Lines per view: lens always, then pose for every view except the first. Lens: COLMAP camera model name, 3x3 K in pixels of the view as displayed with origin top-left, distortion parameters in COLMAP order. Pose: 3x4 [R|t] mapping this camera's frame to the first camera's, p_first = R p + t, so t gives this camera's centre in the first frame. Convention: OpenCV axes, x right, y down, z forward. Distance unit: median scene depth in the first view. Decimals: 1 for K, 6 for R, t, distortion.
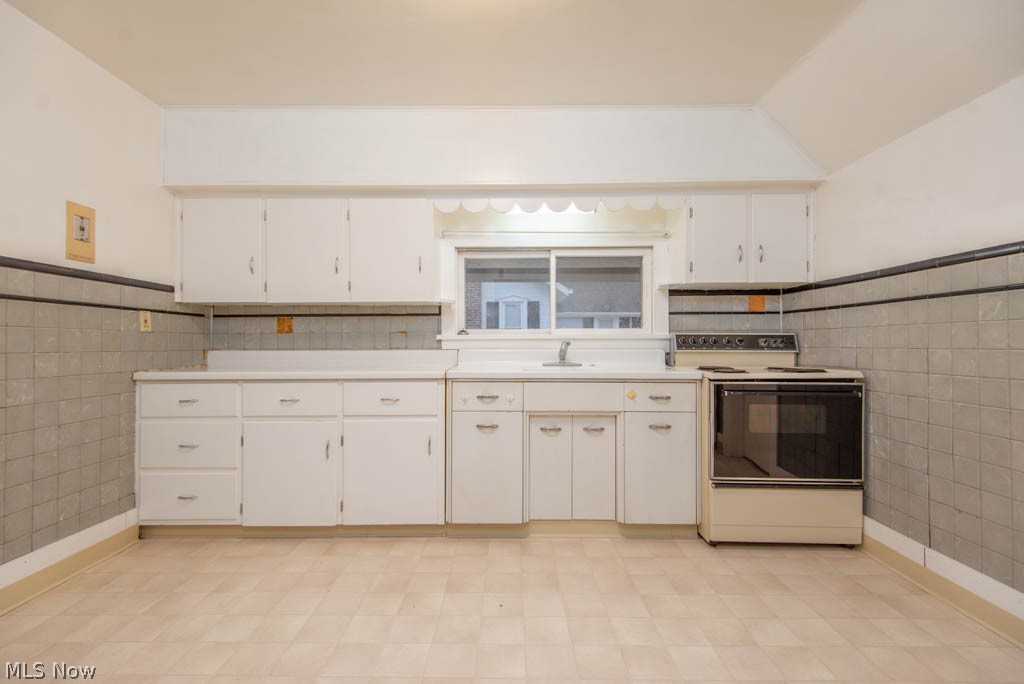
lens RADIAL K [[472.4, 0, 512.0], [0, 472.4, 342.0], [0, 0, 1]] dist [0.010395, 0.000051]
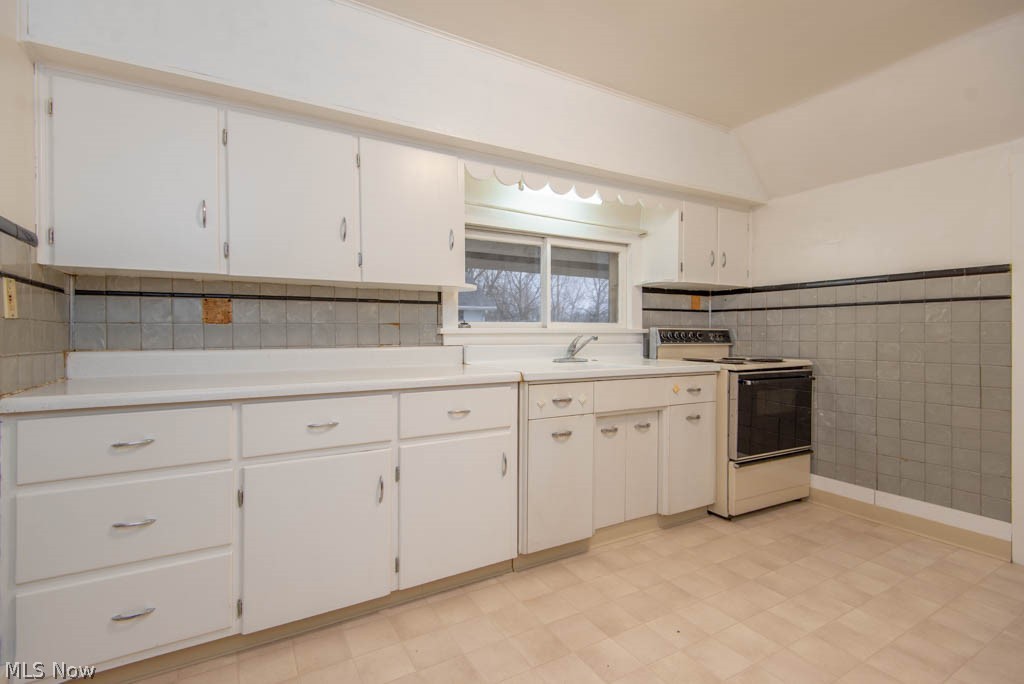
lens RADIAL K [[471.6, 0, 504.3], [0, 471.6, 339.8], [0, 0, 1]] dist [0.004931, 0.000117]
pose [[0.869339, -0.004162, 0.494199, -0.552223], [-0.001697, 0.999934, 0.011406, -0.004629], [-0.494214, -0.010754, 0.869274, 0.287082]]
